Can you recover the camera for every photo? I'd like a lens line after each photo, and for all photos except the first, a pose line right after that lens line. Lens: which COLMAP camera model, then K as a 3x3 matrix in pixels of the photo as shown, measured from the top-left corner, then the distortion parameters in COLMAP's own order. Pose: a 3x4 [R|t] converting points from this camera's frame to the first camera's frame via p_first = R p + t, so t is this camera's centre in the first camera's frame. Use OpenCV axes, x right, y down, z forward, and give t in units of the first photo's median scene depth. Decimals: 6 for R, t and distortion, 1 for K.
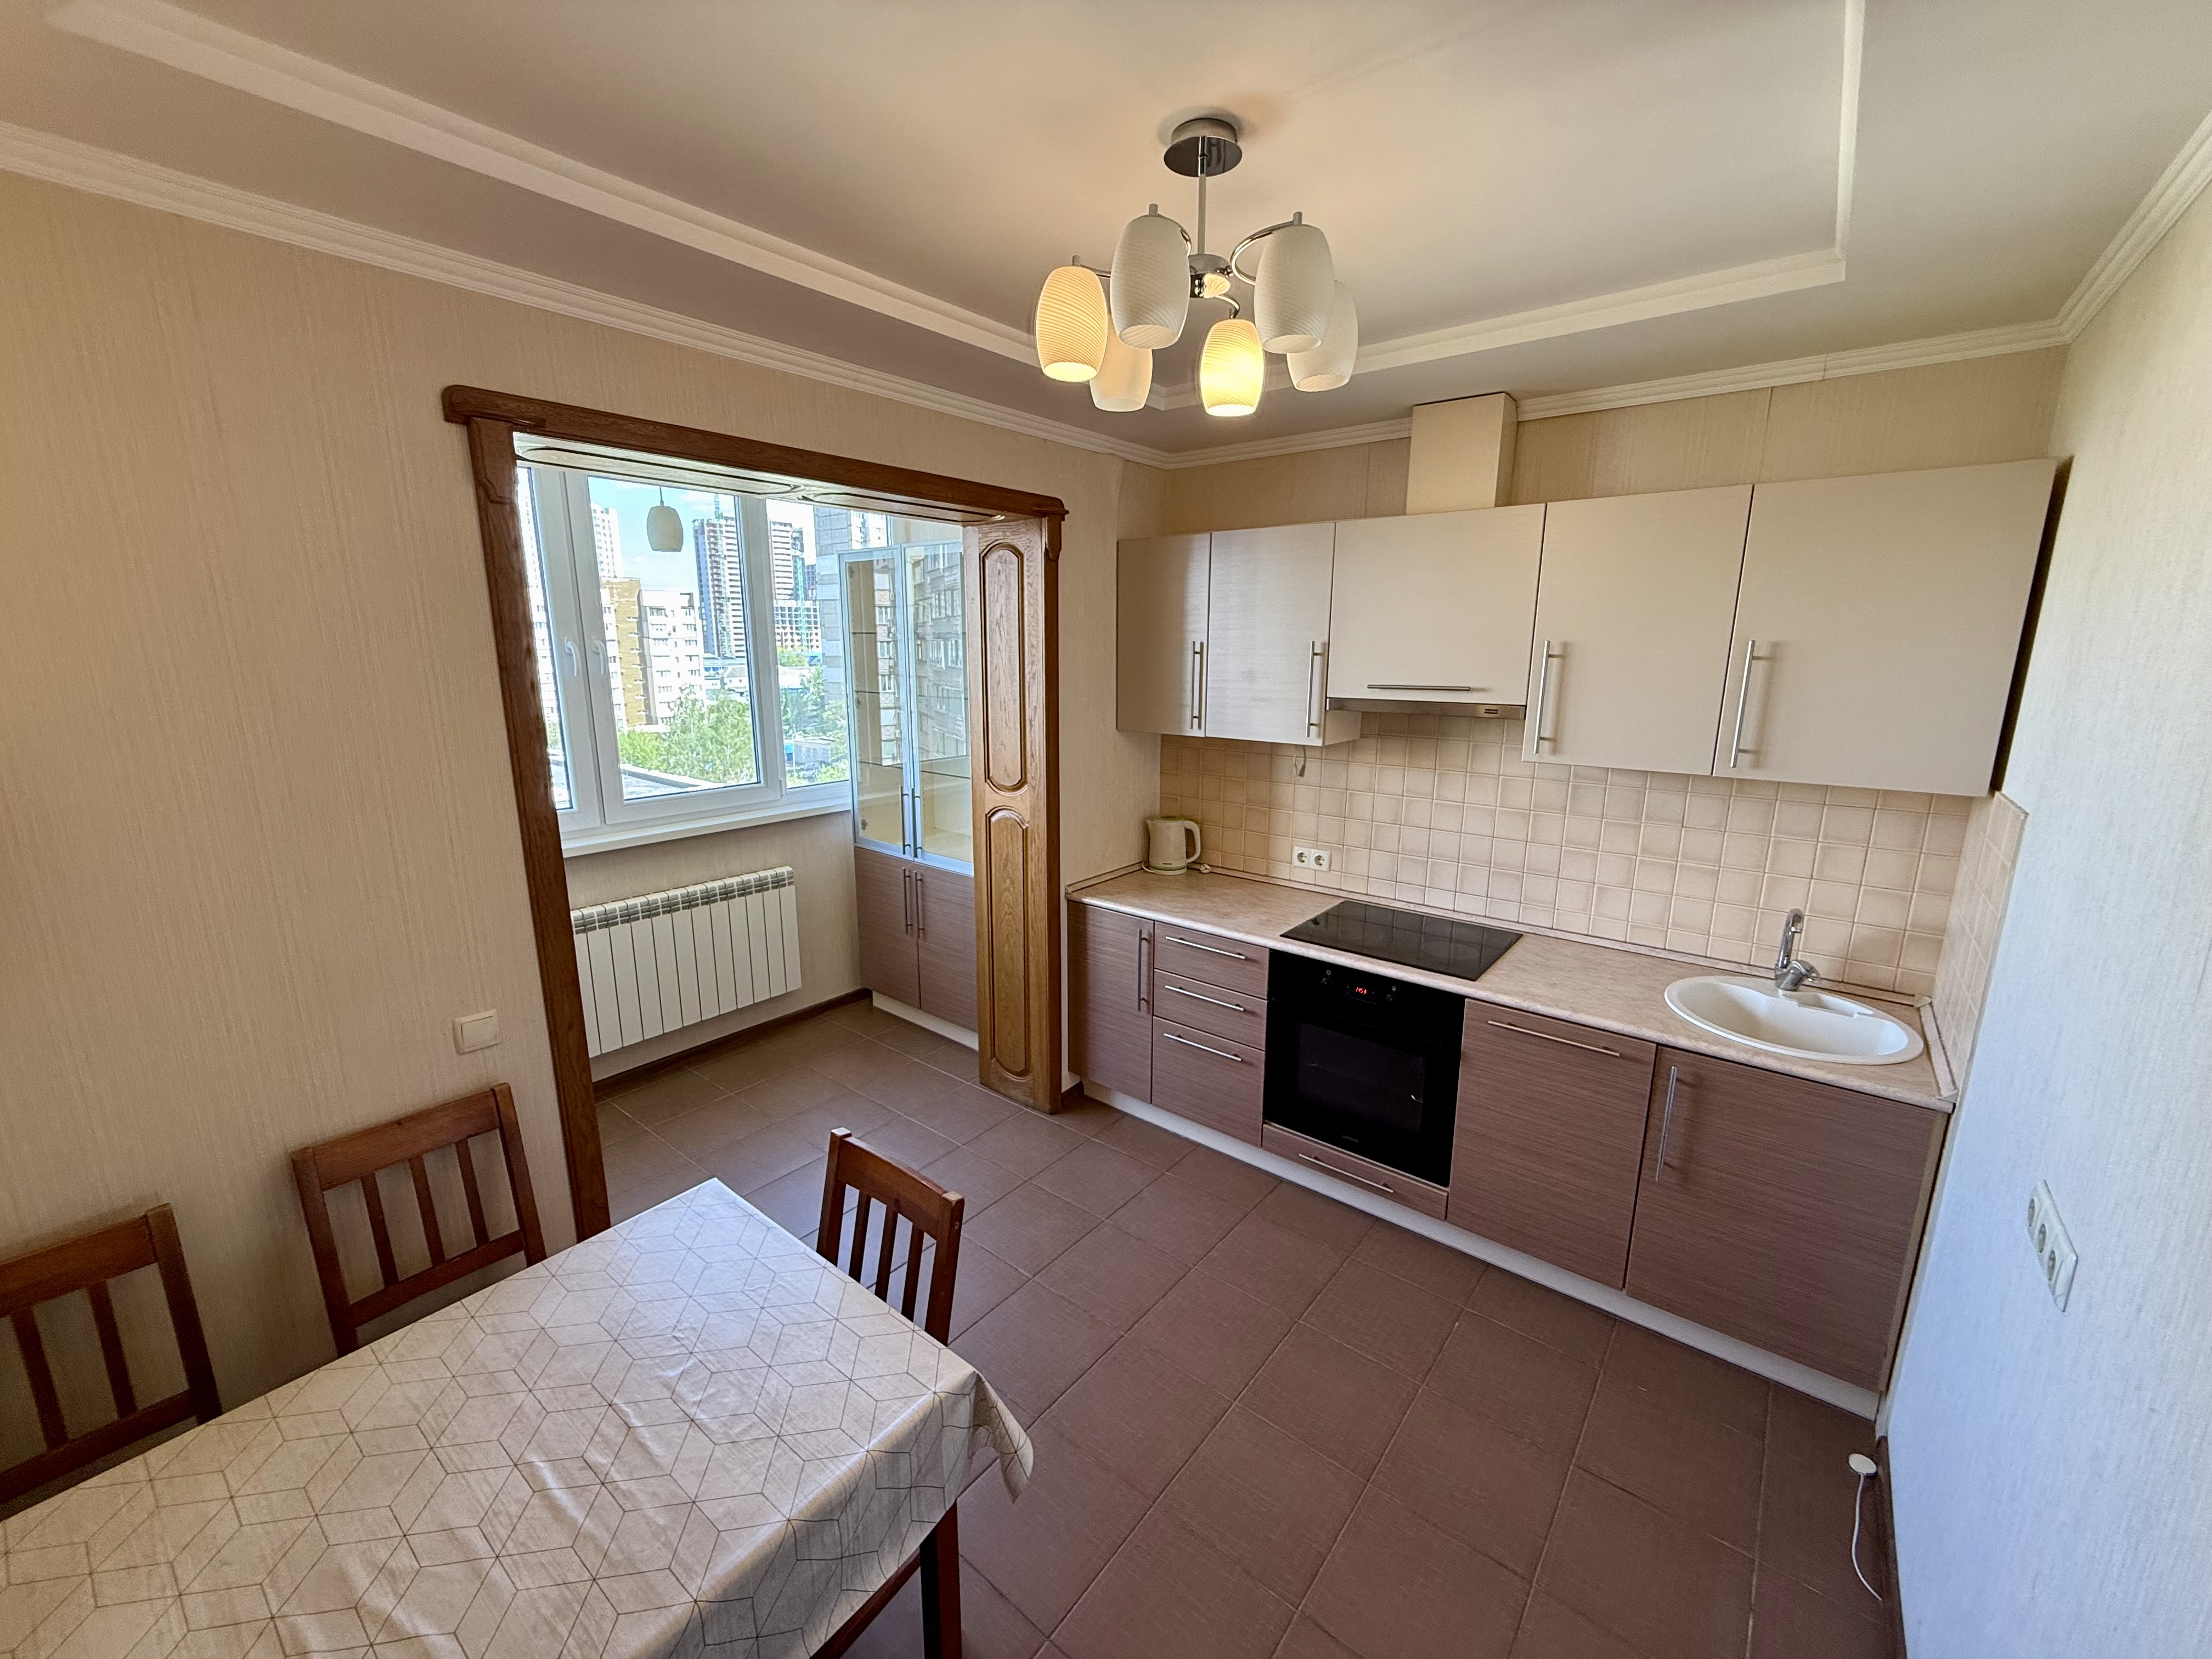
lens RADIAL K [[887.5, 0, 1105.3], [0, 887.5, 832.5], [0, 0, 1]] dist [0.000974, -0.000173]
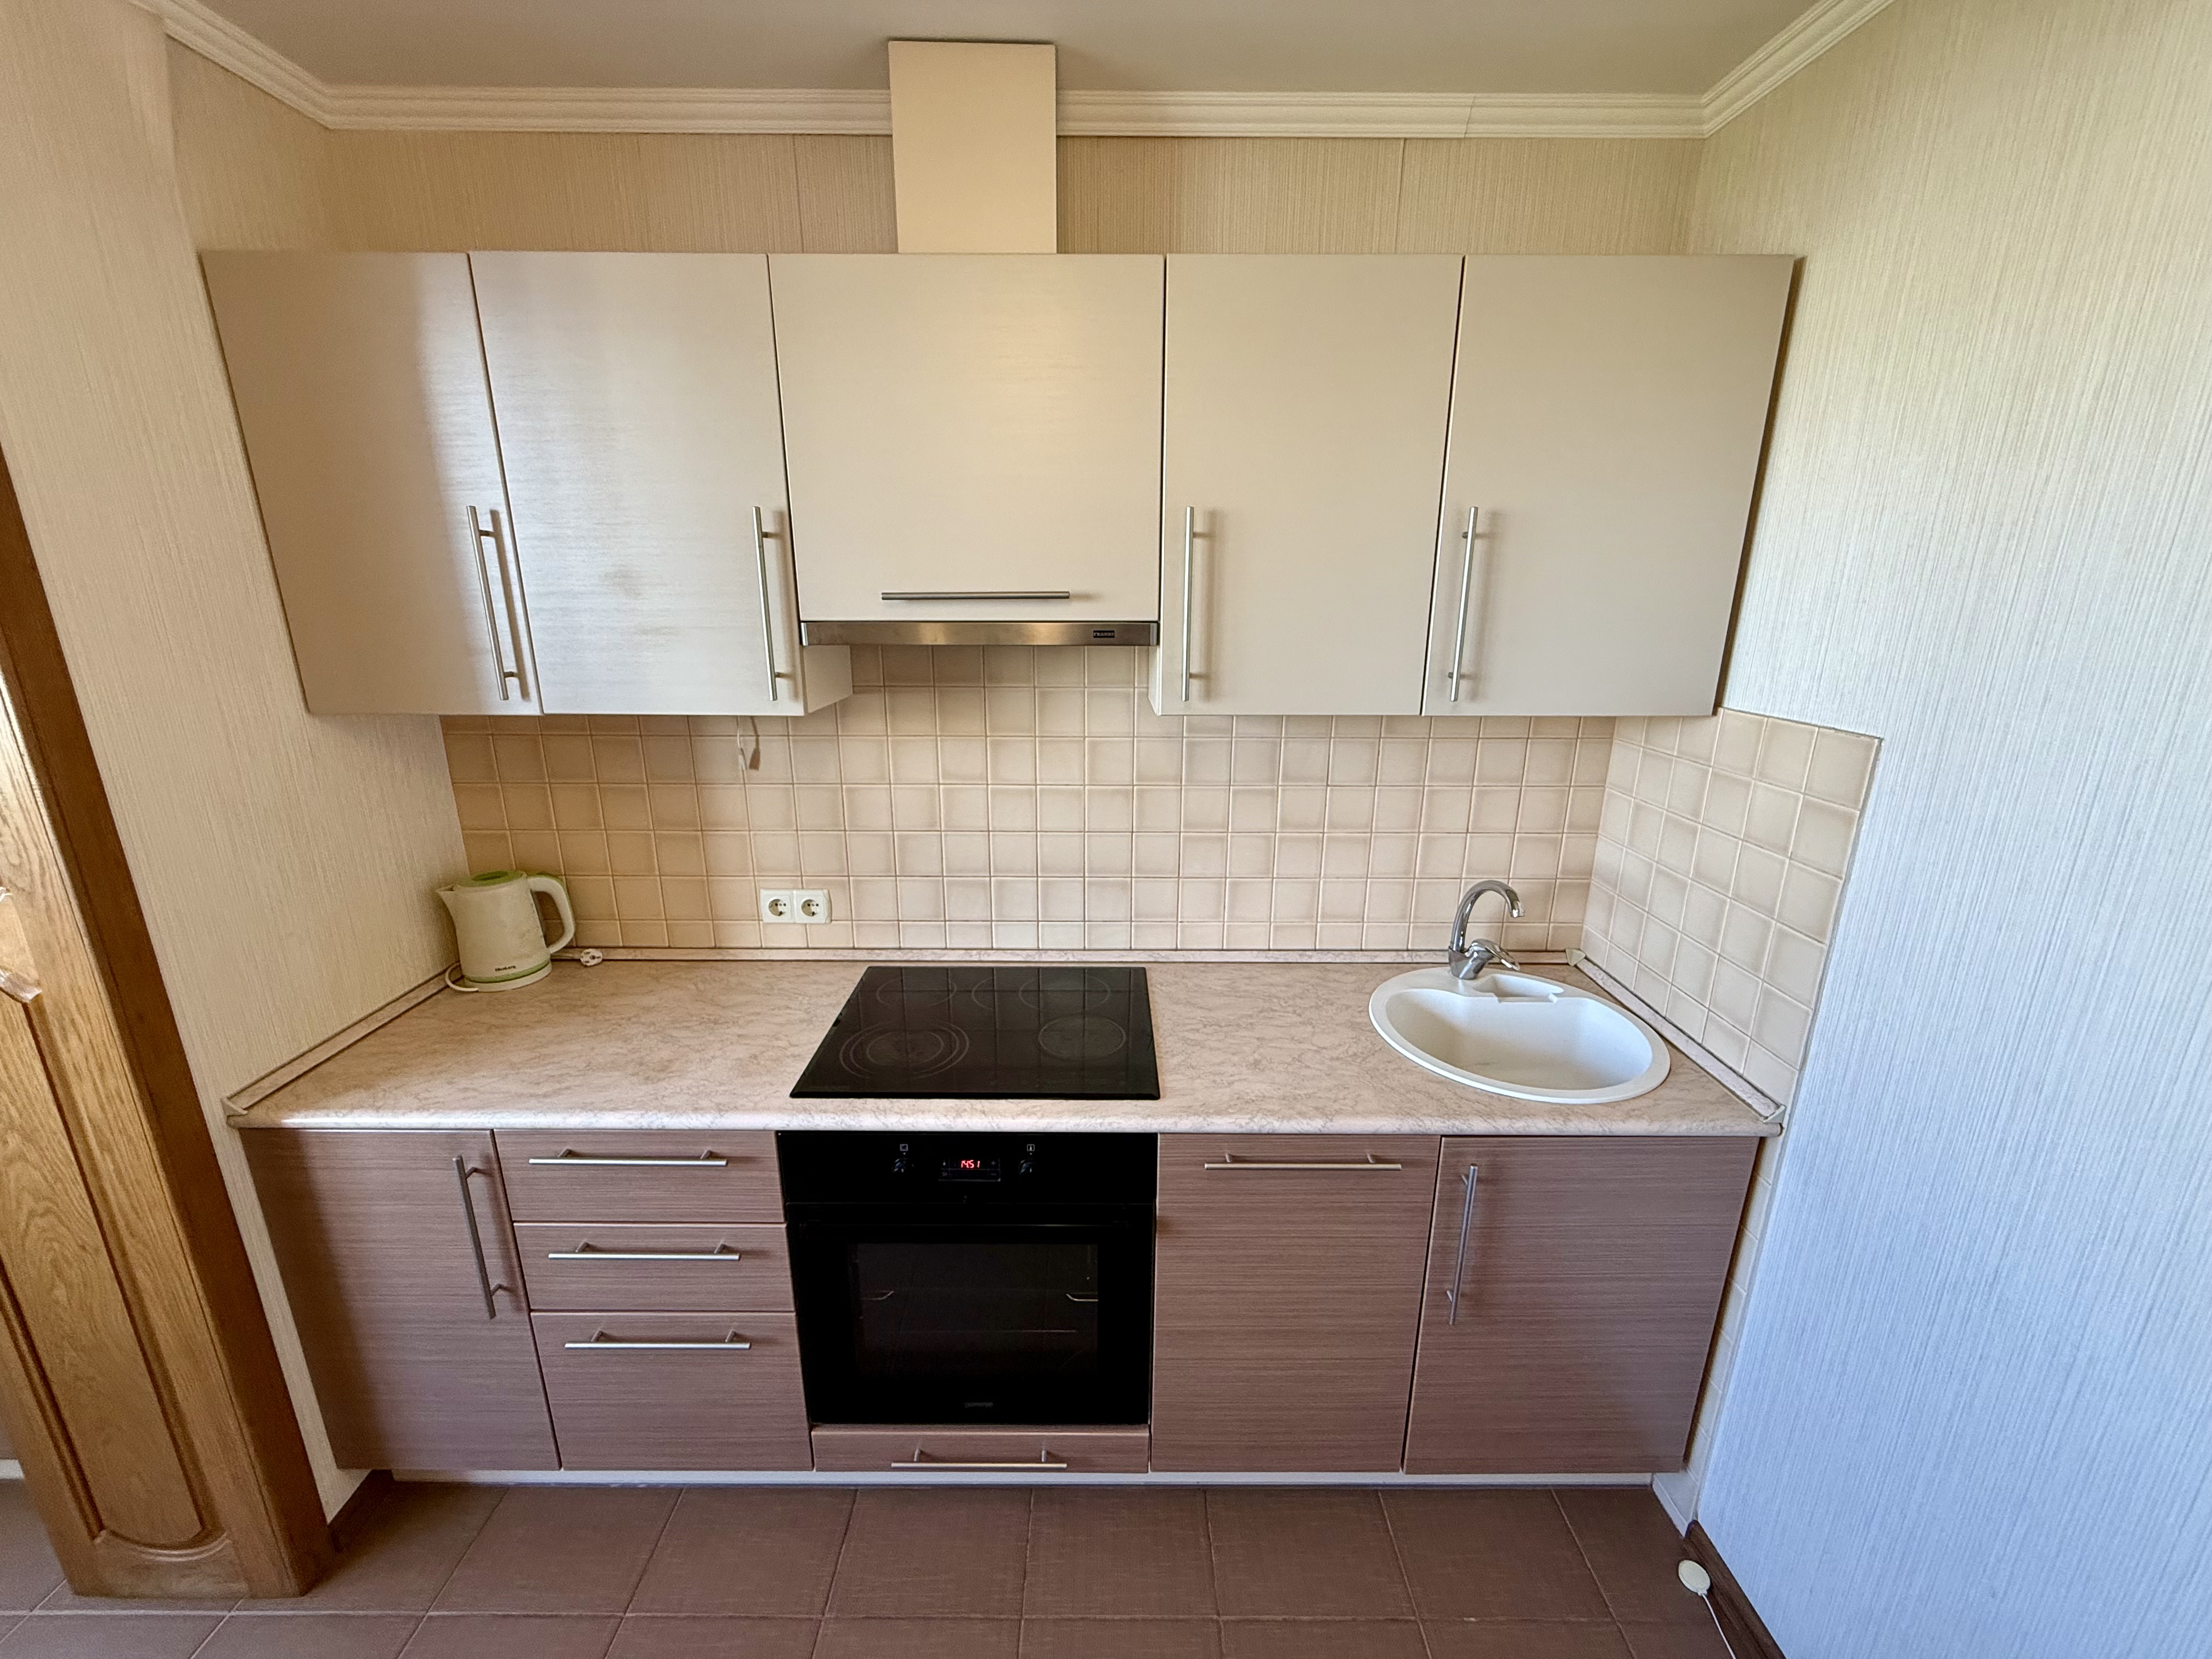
lens RADIAL K [[887.5, 0, 1105.3], [0, 887.5, 832.5], [0, 0, 1]] dist [0.000974, -0.000173]
pose [[0.780907, -0.166260, 0.602114, 0.054577], [0.130476, 0.986080, 0.103062, -0.059154], [-0.610868, -0.001920, 0.791730, 0.468768]]
